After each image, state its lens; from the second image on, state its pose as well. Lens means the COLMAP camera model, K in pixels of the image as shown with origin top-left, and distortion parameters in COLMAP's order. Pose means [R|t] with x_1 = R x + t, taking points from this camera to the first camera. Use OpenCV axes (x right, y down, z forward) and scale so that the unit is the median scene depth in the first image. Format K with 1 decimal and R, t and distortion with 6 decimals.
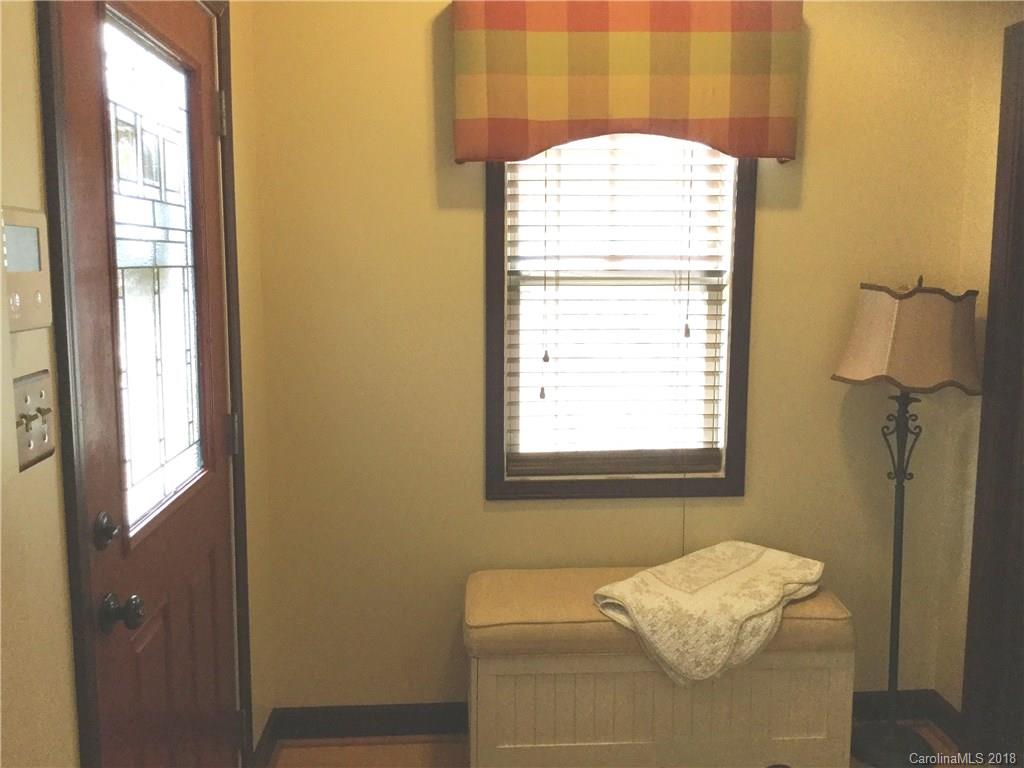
lens RADIAL K [[924.9, 0, 512.5], [0, 924.9, 389.3], [0, 0, 1]] dist [0.105449, -0.183465]
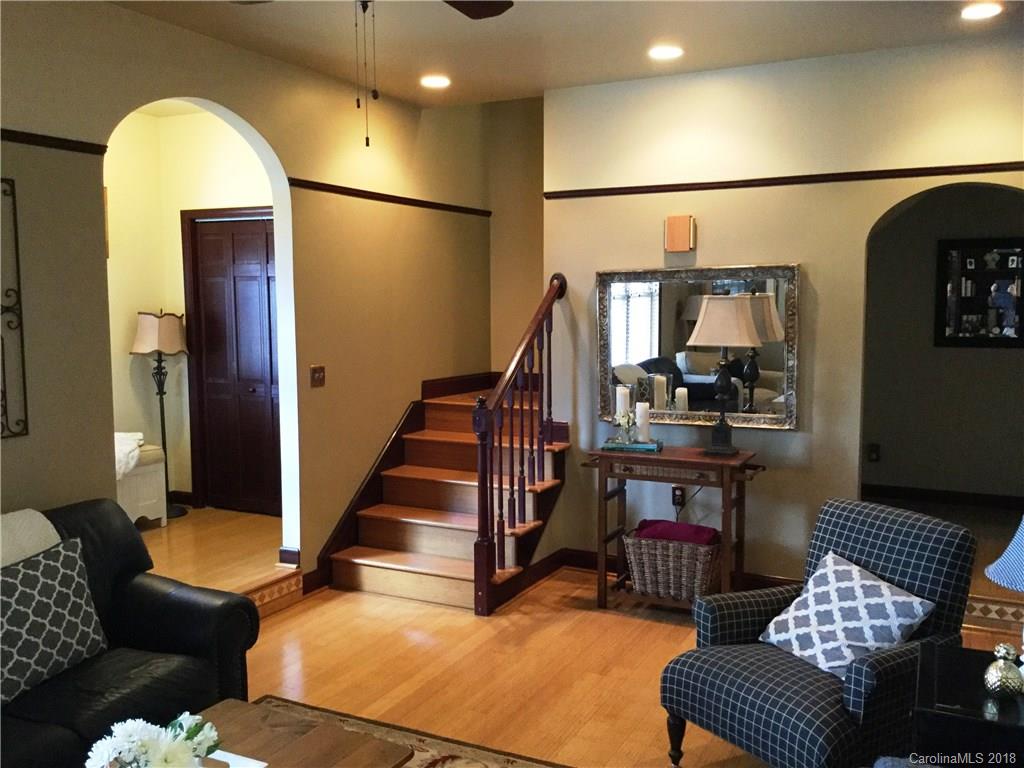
lens RADIAL K [[924.9, 0, 518.9], [0, 924.9, 380.2], [0, 0, 1]] dist [0.105449, -0.183465]
pose [[0.511324, -0.084889, 0.855185, -1.179634], [0.123579, 0.992030, 0.024584, 0.118252], [-0.850456, 0.093112, 0.517739, -1.018275]]
